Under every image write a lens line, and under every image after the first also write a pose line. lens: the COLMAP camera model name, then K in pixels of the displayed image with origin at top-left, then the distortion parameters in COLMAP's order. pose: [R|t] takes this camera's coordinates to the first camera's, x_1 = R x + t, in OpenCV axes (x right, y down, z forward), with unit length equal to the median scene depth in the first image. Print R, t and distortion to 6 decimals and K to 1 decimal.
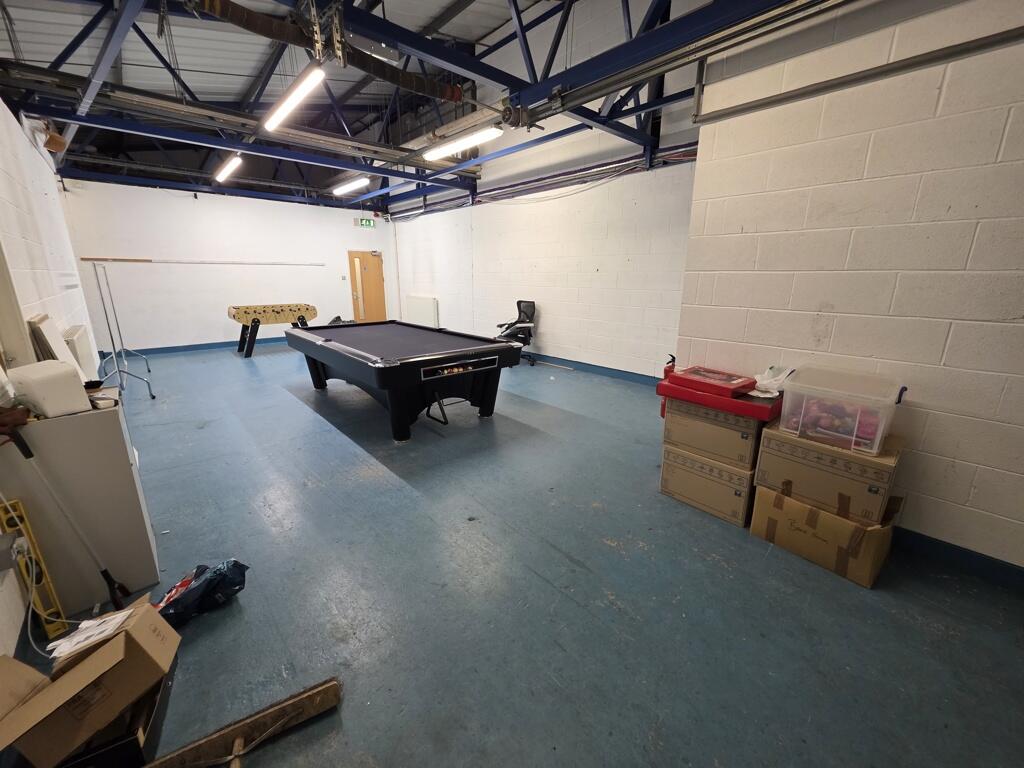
lens RADIAL K [[406.8, 0, 510.2], [0, 406.8, 383.5], [0, 0, 1]] dist [0.000586, -0.000125]
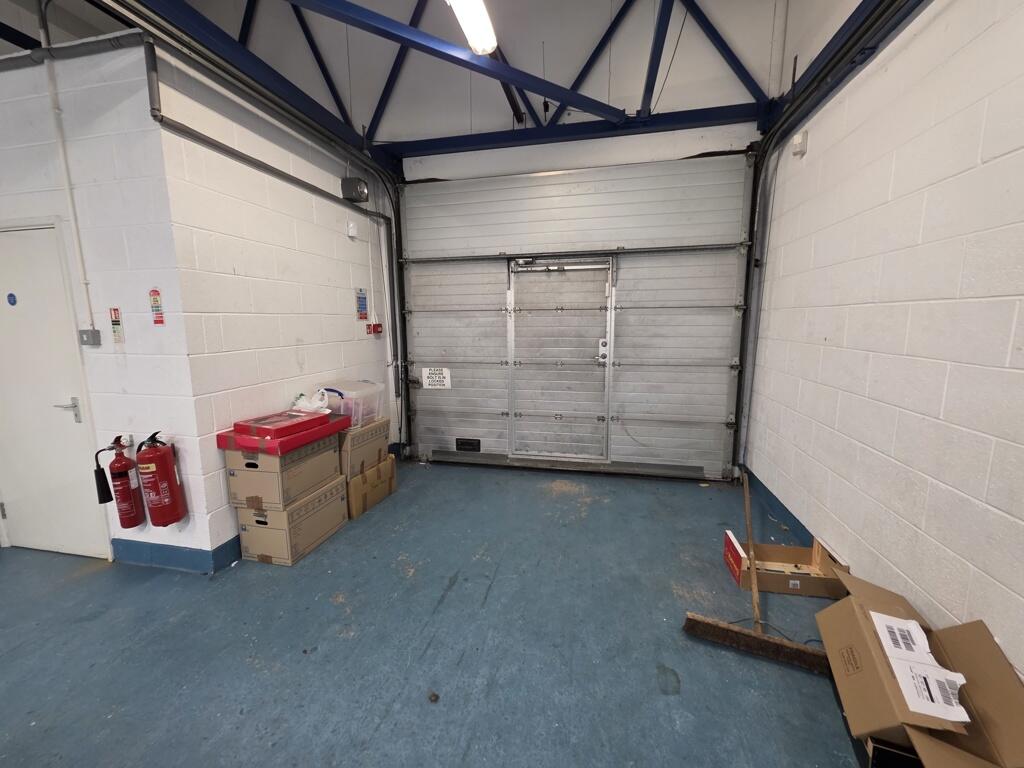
lens RADIAL K [[406.8, 0, 508.0], [0, 406.8, 381.7], [0, 0, 1]] dist [0.000586, -0.000125]
pose [[-0.577038, -0.124563, 0.807163, -0.669062], [0.216650, 0.929549, 0.298333, -0.310578], [-0.787458, 0.347021, -0.509398, 1.172542]]
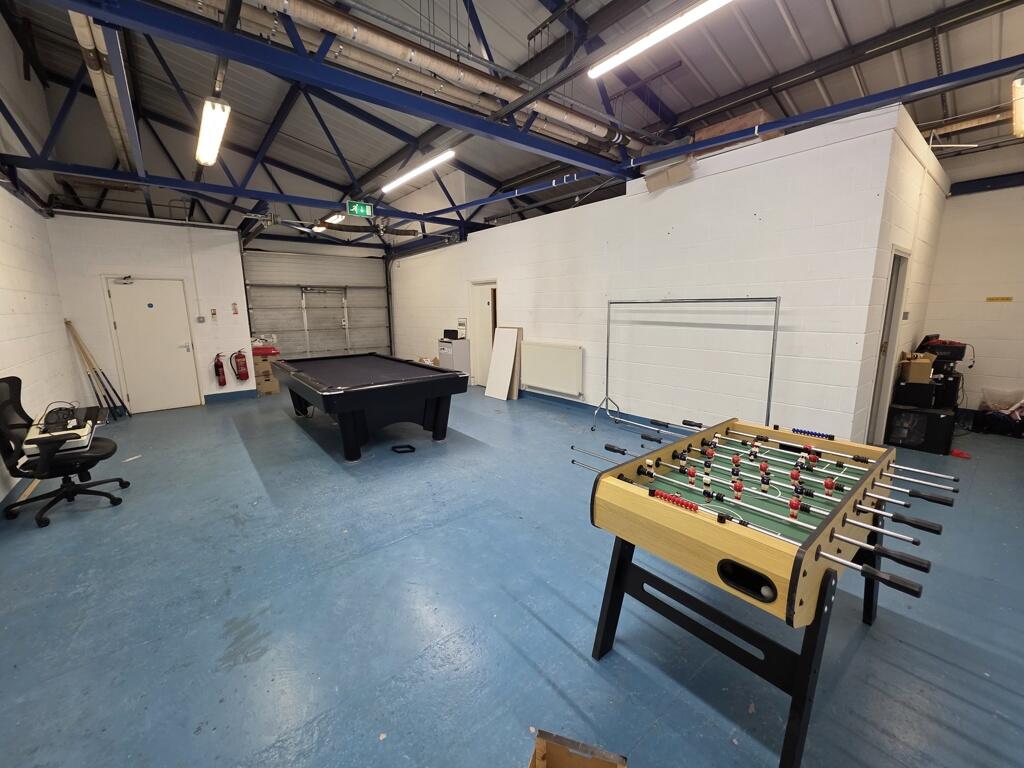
lens RADIAL K [[406.8, 0, 513.3], [0, 406.8, 382.9], [0, 0, 1]] dist [0.000586, -0.000125]
pose [[-0.998497, -0.006887, 0.054379, -1.409642], [0.017439, 0.900606, 0.434286, -0.965648], [-0.051965, 0.434581, -0.899132, 3.479489]]
